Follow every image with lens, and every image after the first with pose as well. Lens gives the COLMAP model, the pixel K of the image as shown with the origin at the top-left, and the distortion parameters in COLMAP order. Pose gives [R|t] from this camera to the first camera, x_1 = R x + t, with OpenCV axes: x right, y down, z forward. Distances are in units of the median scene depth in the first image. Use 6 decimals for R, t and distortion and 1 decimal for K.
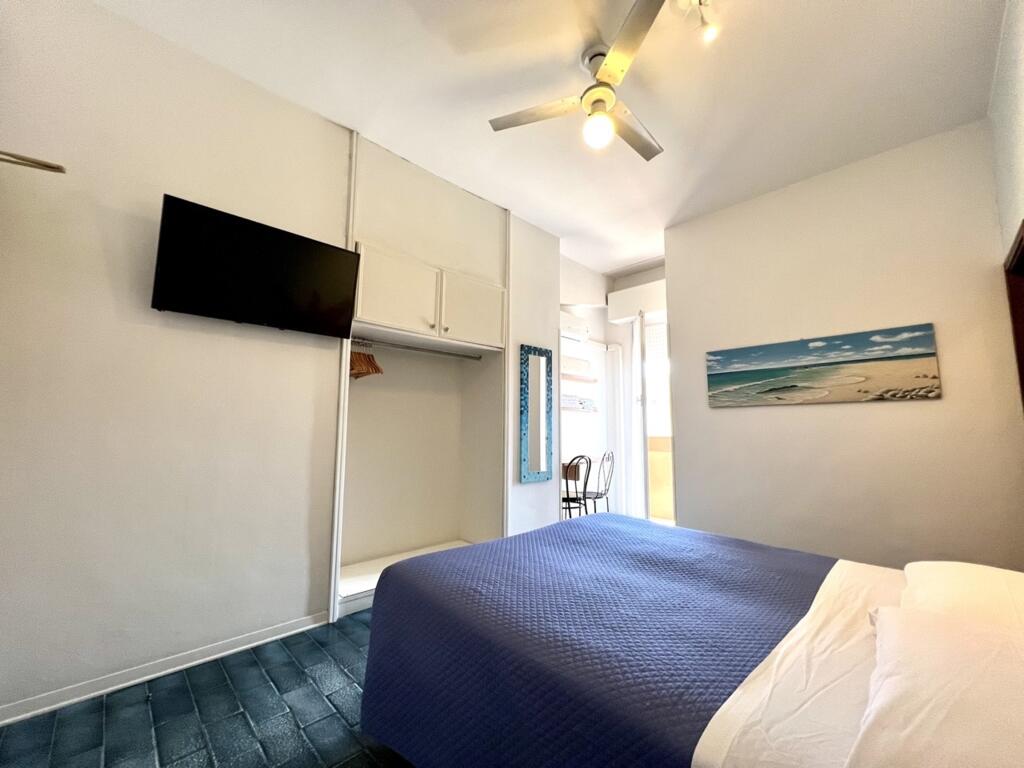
lens RADIAL K [[410.1, 0, 512.0], [0, 410.1, 384.0], [0, 0, 1]] dist [0.000025, -0.000015]
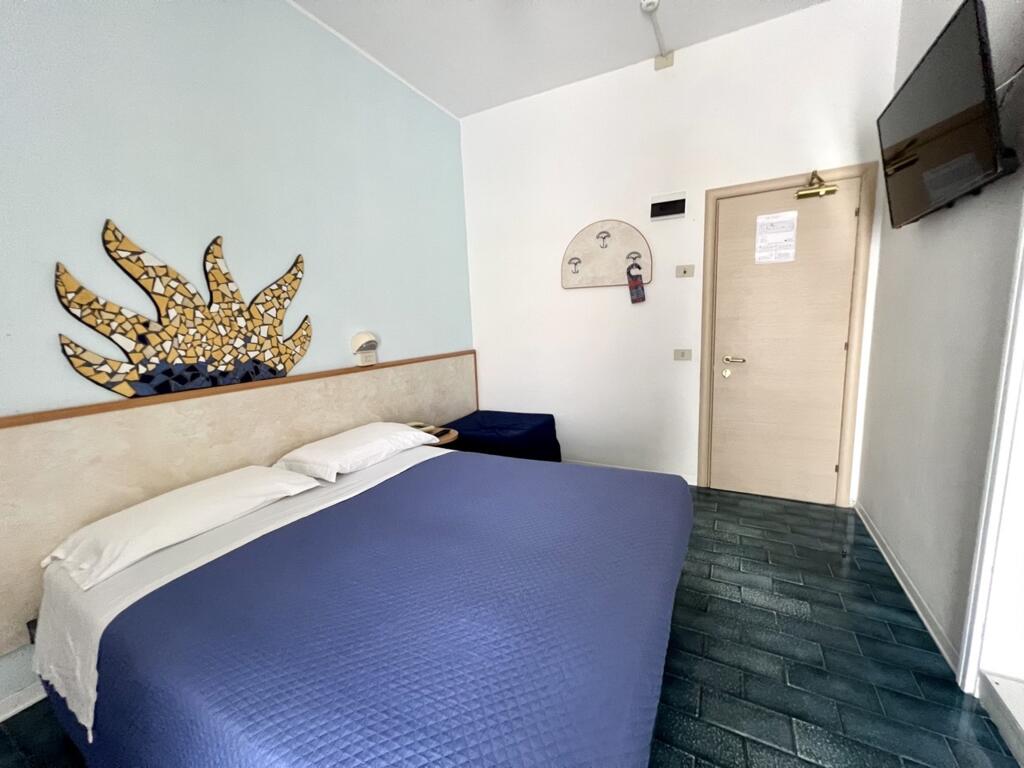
lens RADIAL K [[410.6, 0, 512.0], [0, 410.6, 384.0], [0, 0, 1]] dist [-0.000997, -0.000186]
pose [[-0.953226, 0.076690, -0.292367, 0.458275], [0.067574, 0.996865, 0.041168, 0.122747], [0.294607, 0.019486, -0.955420, 1.992968]]
